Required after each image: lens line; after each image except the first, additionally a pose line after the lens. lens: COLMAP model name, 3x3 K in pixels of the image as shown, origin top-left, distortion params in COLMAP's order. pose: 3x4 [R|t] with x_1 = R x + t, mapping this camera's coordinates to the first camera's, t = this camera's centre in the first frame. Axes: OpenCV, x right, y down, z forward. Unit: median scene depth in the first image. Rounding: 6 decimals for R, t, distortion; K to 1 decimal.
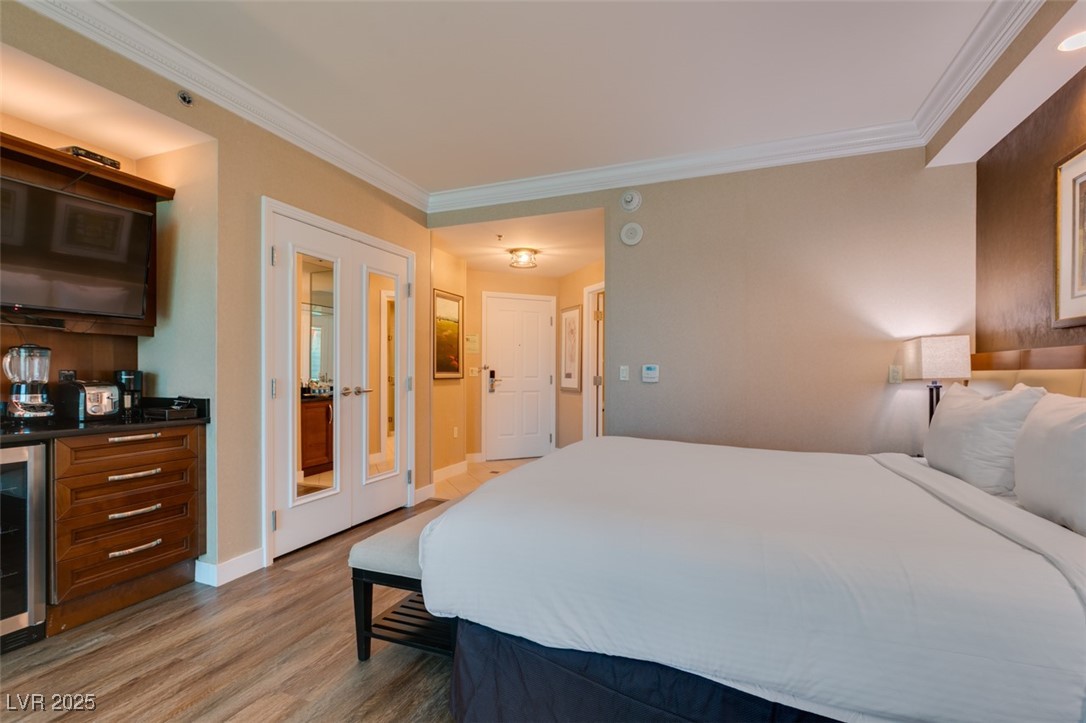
lens RADIAL K [[482.1, 0, 545.4], [0, 482.1, 369.4], [0, 0, 1]] dist [-0.010882, -0.000746]
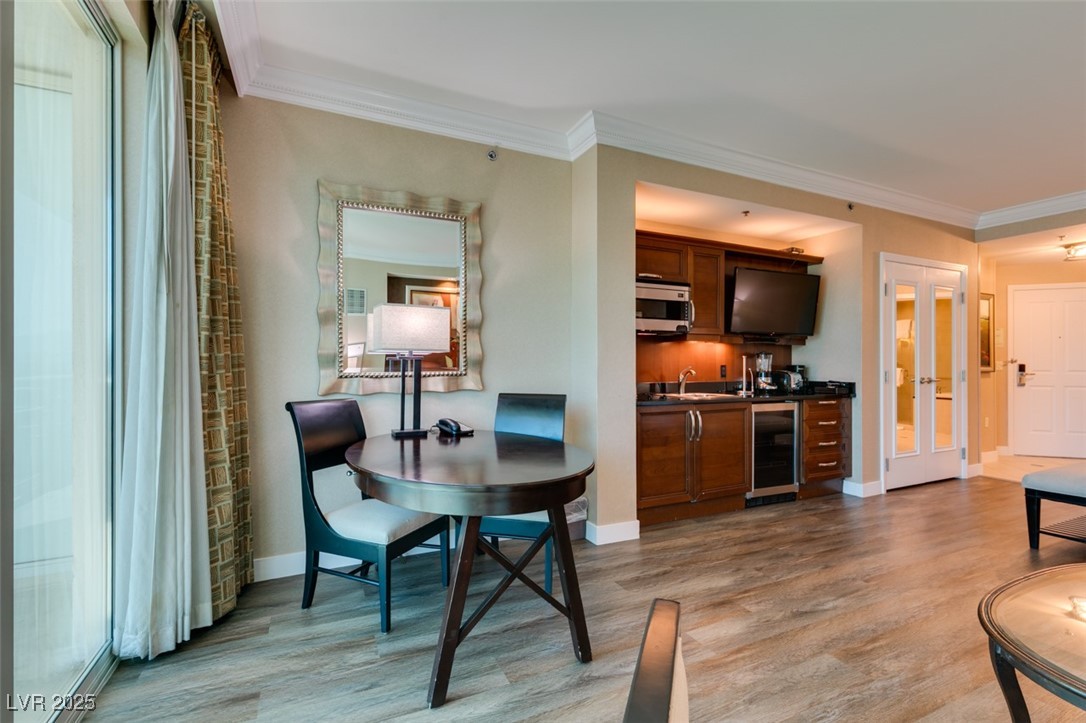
lens RADIAL K [[482.1, 0, 538.2], [0, 482.1, 358.6], [0, 0, 1]] dist [-0.010882, -0.000746]
pose [[0.715067, -0.007290, -0.699018, -0.303716], [0.002585, 0.999966, -0.007784, -0.009761], [0.699051, 0.003759, 0.715062, -0.870110]]
